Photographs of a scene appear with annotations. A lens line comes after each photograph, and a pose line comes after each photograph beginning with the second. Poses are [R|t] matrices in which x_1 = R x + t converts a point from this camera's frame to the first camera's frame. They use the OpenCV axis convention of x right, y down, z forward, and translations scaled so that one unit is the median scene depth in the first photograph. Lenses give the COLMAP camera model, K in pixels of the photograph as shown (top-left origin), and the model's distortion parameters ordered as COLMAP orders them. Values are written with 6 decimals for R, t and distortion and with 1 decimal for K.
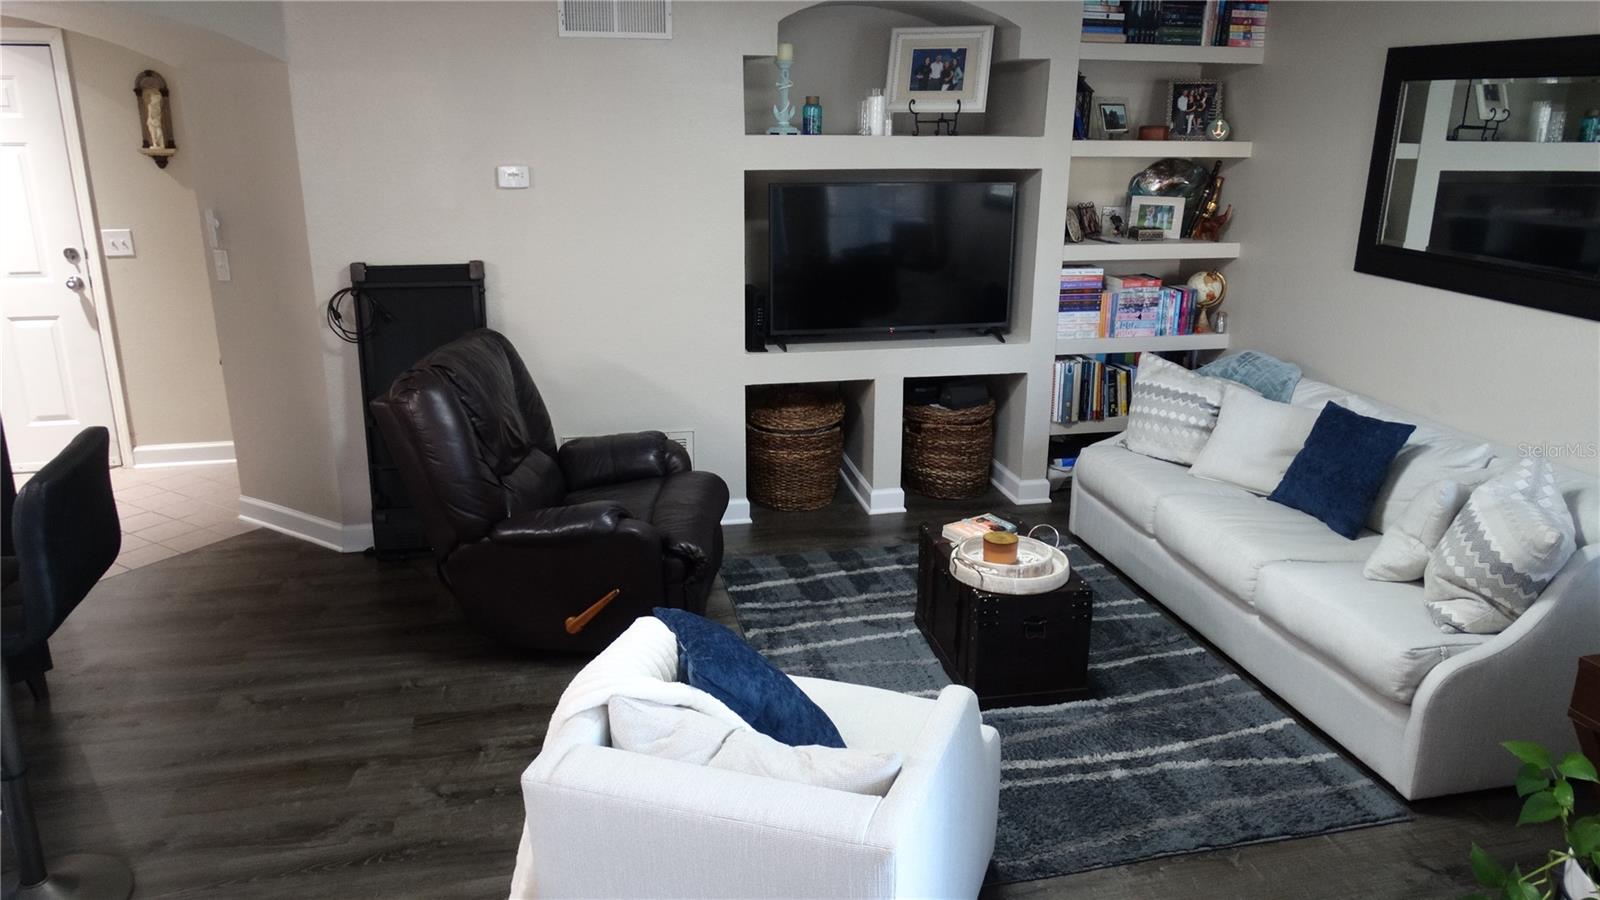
lens RADIAL K [[1148.9, 0, 781.7], [0, 1148.9, 448.6], [0, 0, 1]] dist [0.004407, 0.005370]
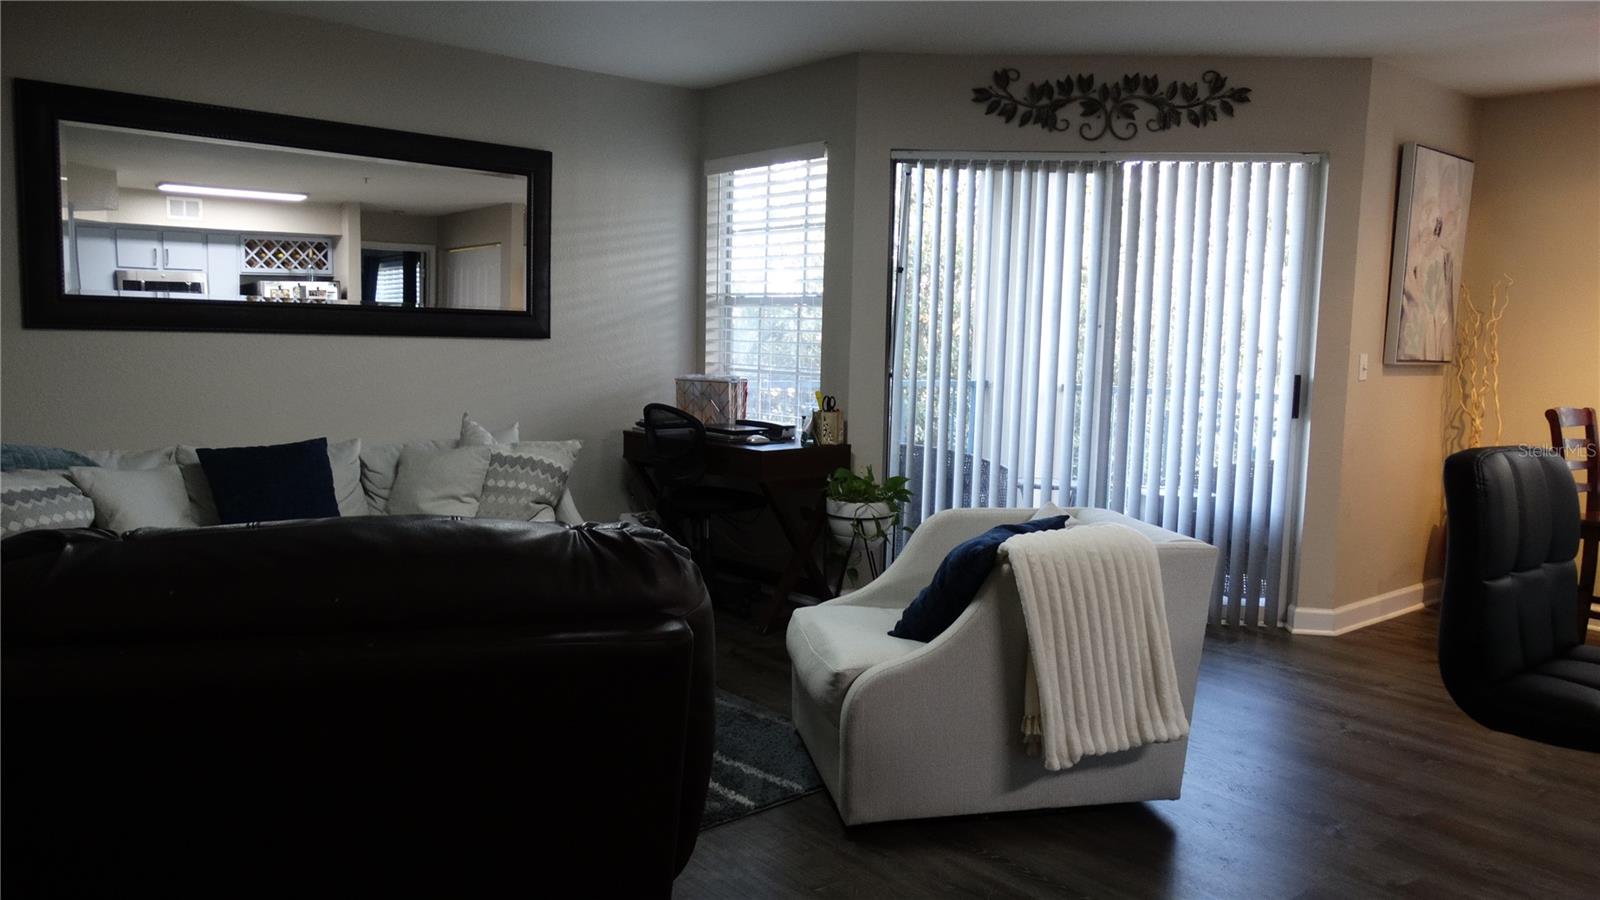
lens RADIAL K [[1146.1, 0, 779.4], [0, 1146.1, 442.1], [0, 0, 1]] dist [-0.034657, 0.090665]
pose [[-0.470809, -0.101247, 0.876406, -0.562952], [0.223810, 0.947189, 0.229656, -0.150608], [-0.853375, 0.304272, -0.423285, 0.949031]]
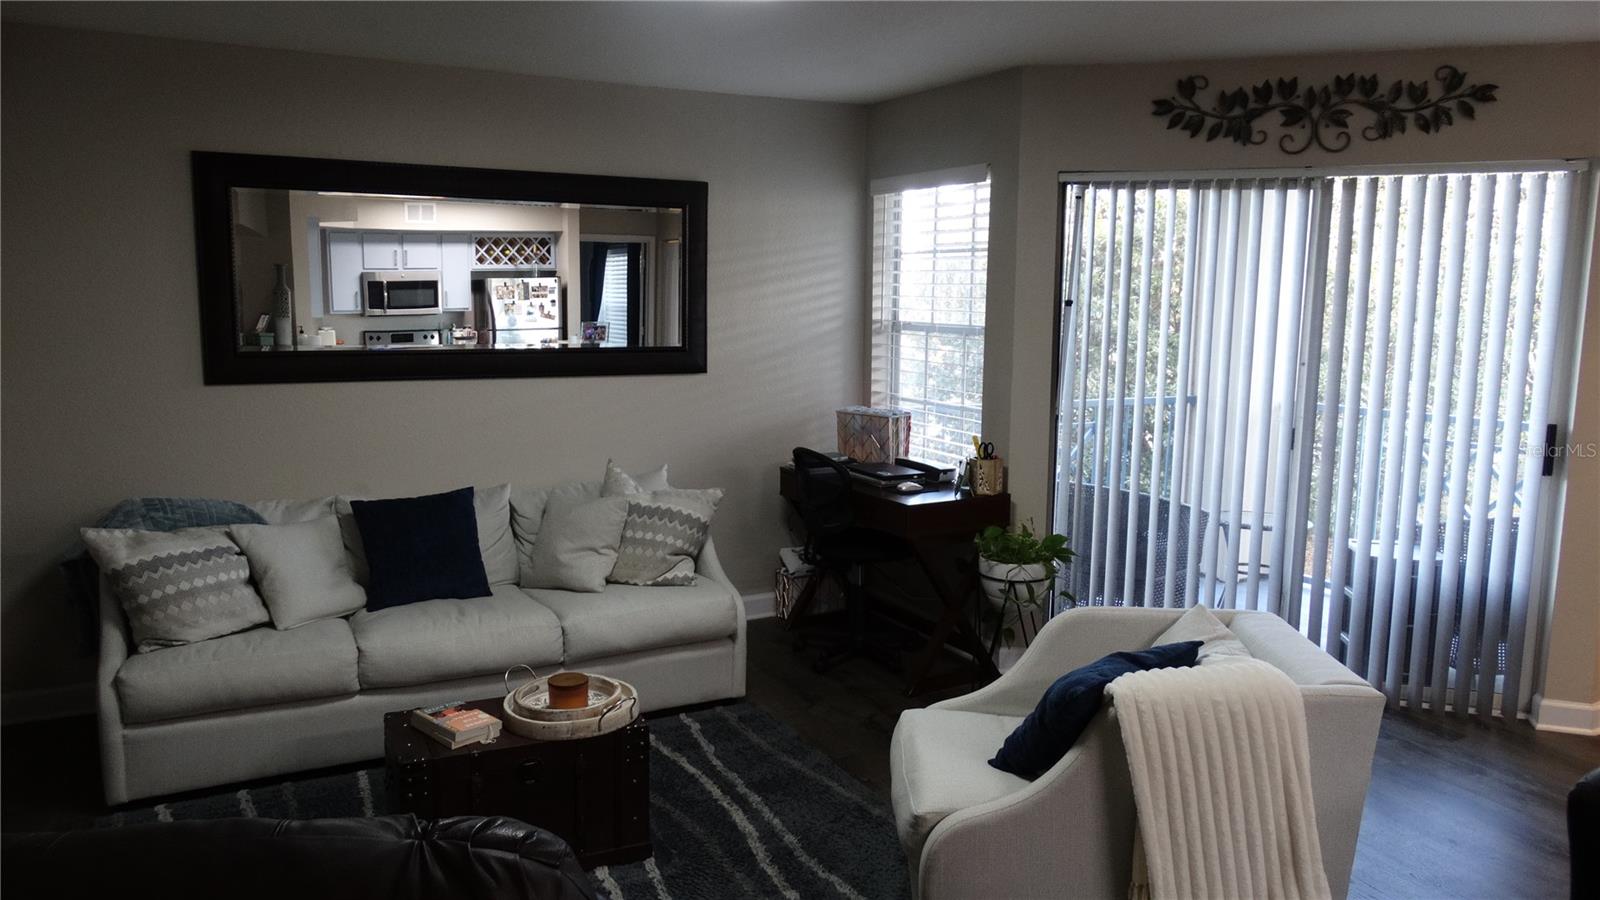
lens RADIAL K [[1148.9, 0, 781.7], [0, 1148.9, 448.6], [0, 0, 1]] dist [0.004407, 0.005370]
pose [[-0.280994, -0.137553, 0.949801, -0.540168], [0.261602, 0.941220, 0.213704, -0.190897], [-0.923367, 0.308520, -0.228493, 0.833474]]
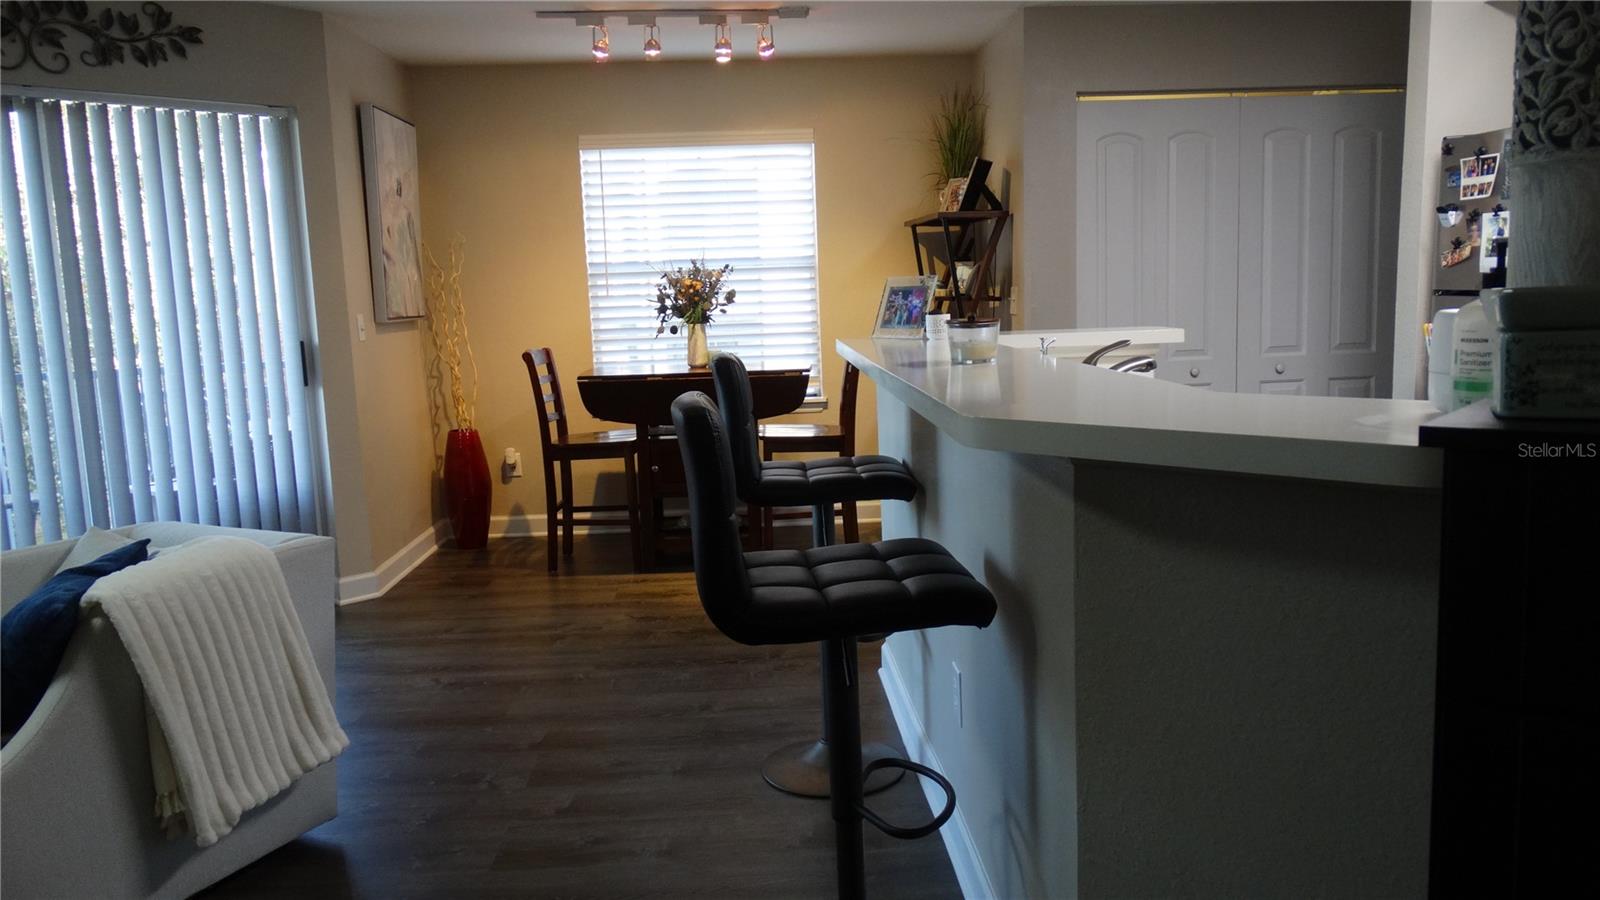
lens RADIAL K [[1158.0, 0, 801.3], [0, 1158.0, 441.6], [0, 0, 1]] dist [0.006998, 0.002165]
pose [[-0.985895, 0.008195, 0.167162, -0.460418], [0.076614, 0.910102, 0.407241, -0.162914], [-0.148797, 0.414304, -0.897893, 0.967206]]
